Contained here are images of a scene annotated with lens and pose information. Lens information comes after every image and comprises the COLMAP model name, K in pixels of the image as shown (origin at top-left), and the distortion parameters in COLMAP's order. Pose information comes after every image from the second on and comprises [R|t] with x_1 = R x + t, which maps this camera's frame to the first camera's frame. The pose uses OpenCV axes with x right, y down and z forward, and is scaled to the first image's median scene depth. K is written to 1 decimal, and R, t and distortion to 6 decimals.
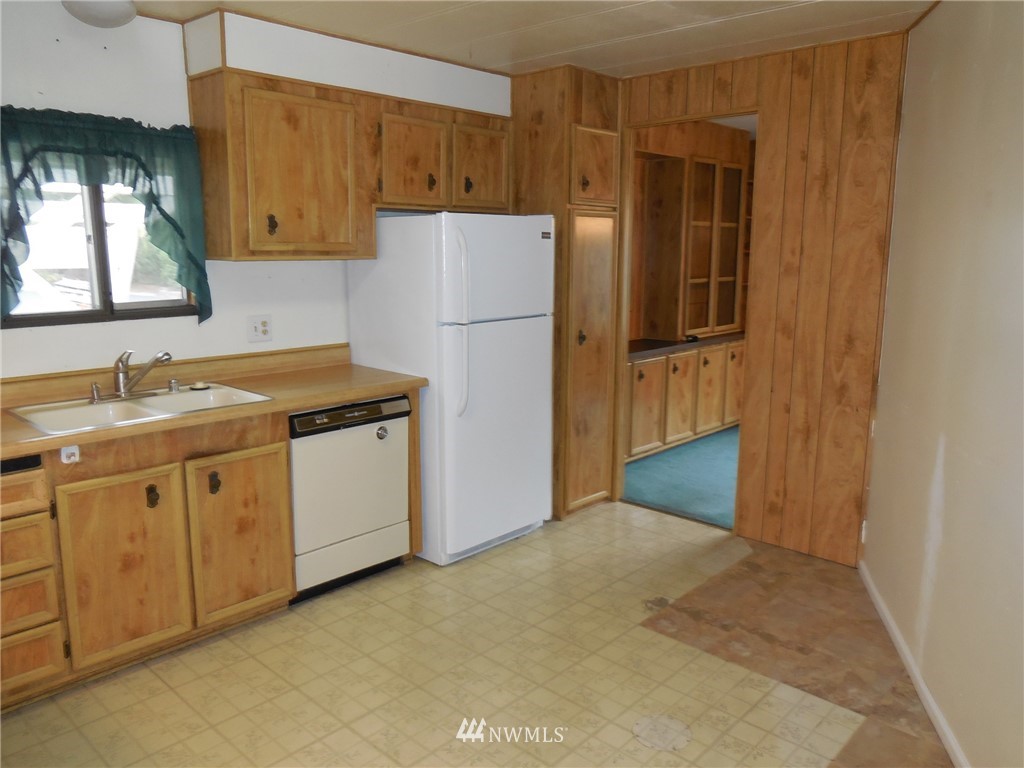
lens RADIAL K [[761.9, 0, 512.0], [0, 761.9, 384.0], [0, 0, 1]] dist [-0.019111, -0.002021]
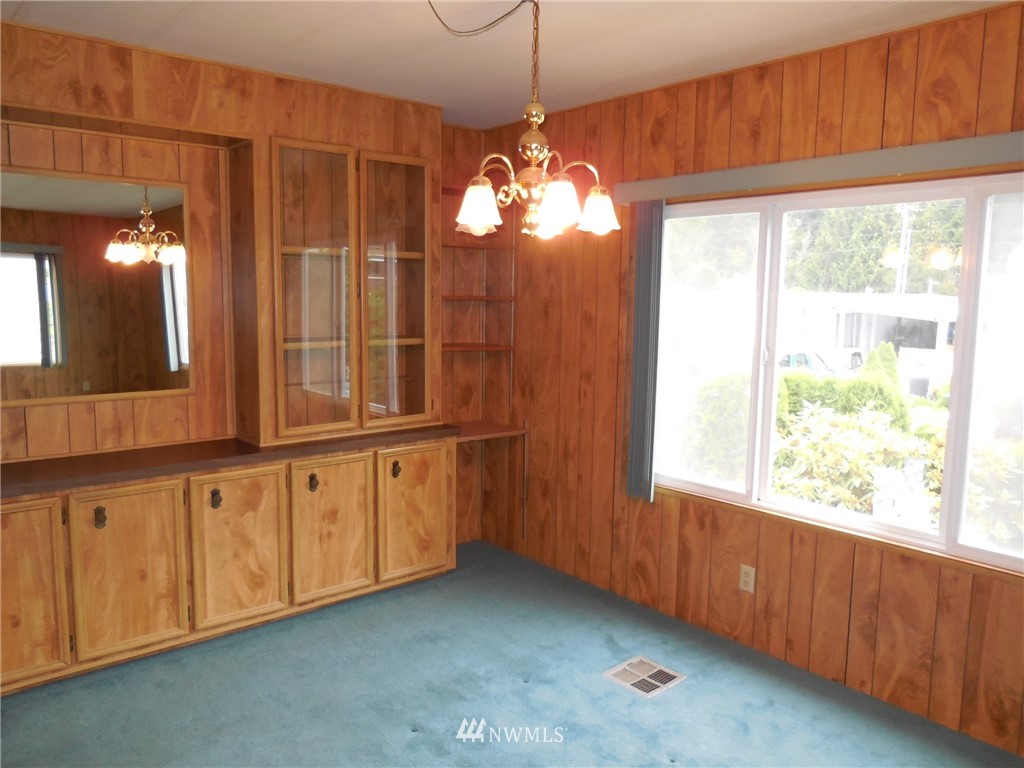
lens RADIAL K [[771.5, 0, 512.0], [0, 771.5, 384.0], [0, 0, 1]] dist [-0.000133, 0.001629]
pose [[0.994057, 0.022231, -0.106564, 0.749210], [-0.028678, 0.997825, -0.059357, -0.118404], [0.105012, 0.062060, 0.992533, 0.663628]]
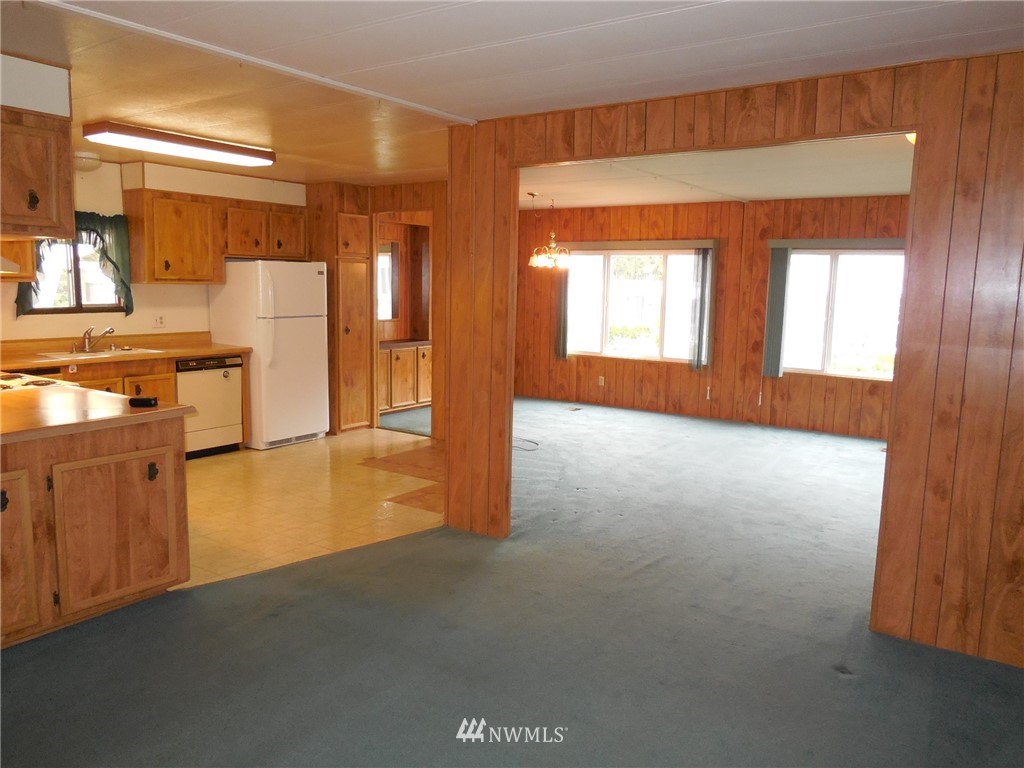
lens RADIAL K [[761.9, 0, 512.0], [0, 761.9, 384.0], [0, 0, 1]] dist [-0.019111, -0.002021]
pose [[0.989075, -0.005944, 0.147293, 0.242905], [0.012540, 0.998958, -0.043890, 0.170429], [-0.146879, 0.045258, 0.988119, -0.930168]]
